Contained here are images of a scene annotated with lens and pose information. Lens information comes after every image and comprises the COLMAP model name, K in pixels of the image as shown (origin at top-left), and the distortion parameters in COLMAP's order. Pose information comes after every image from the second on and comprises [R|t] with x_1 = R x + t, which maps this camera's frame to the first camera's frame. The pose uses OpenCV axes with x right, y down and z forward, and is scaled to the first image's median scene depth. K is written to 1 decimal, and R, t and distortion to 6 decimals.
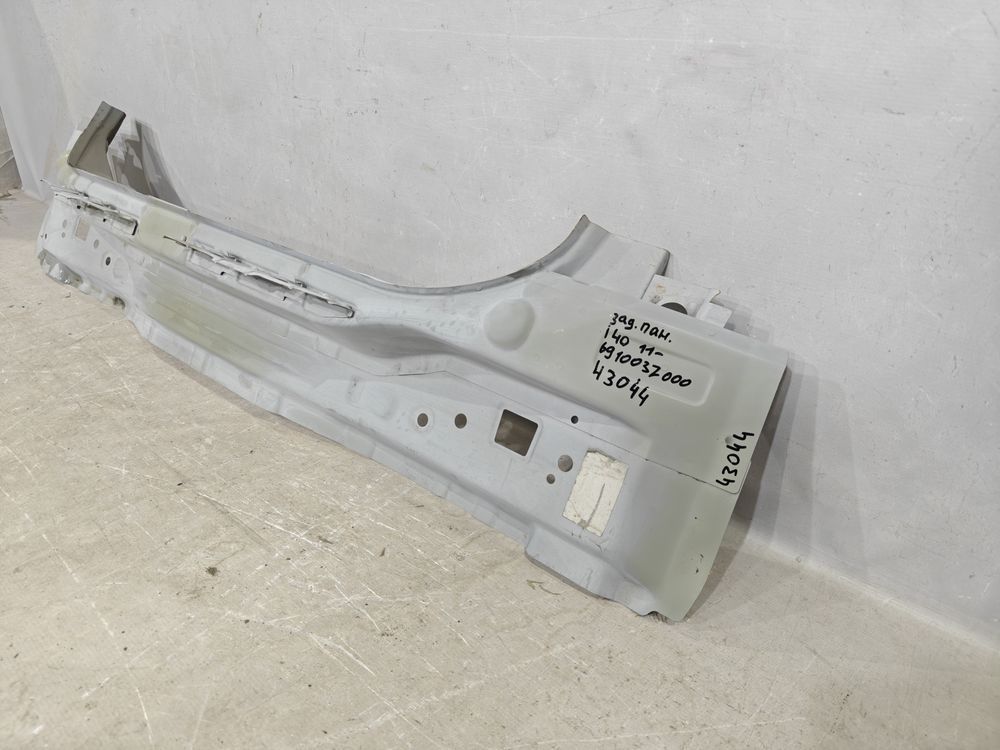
lens RADIAL K [[683.5, 0, 492.6], [0, 683.5, 374.2], [0, 0, 1]] dist [0.041230, -0.042858]
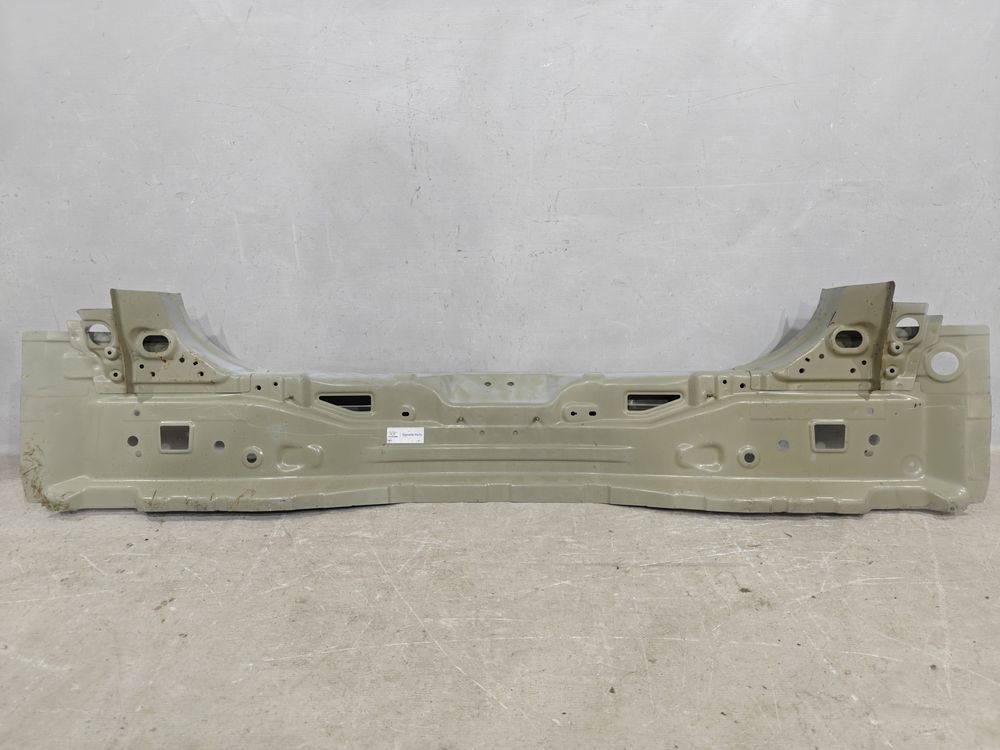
lens RADIAL K [[683.5, 0, 492.6], [0, 683.5, 374.2], [0, 0, 1]] dist [0.041230, -0.042858]
pose [[0.776763, -0.245221, 0.580091, -1.396958], [0.332689, 0.941848, -0.047337, -0.189737], [-0.534750, 0.229760, 0.813175, 0.105484]]
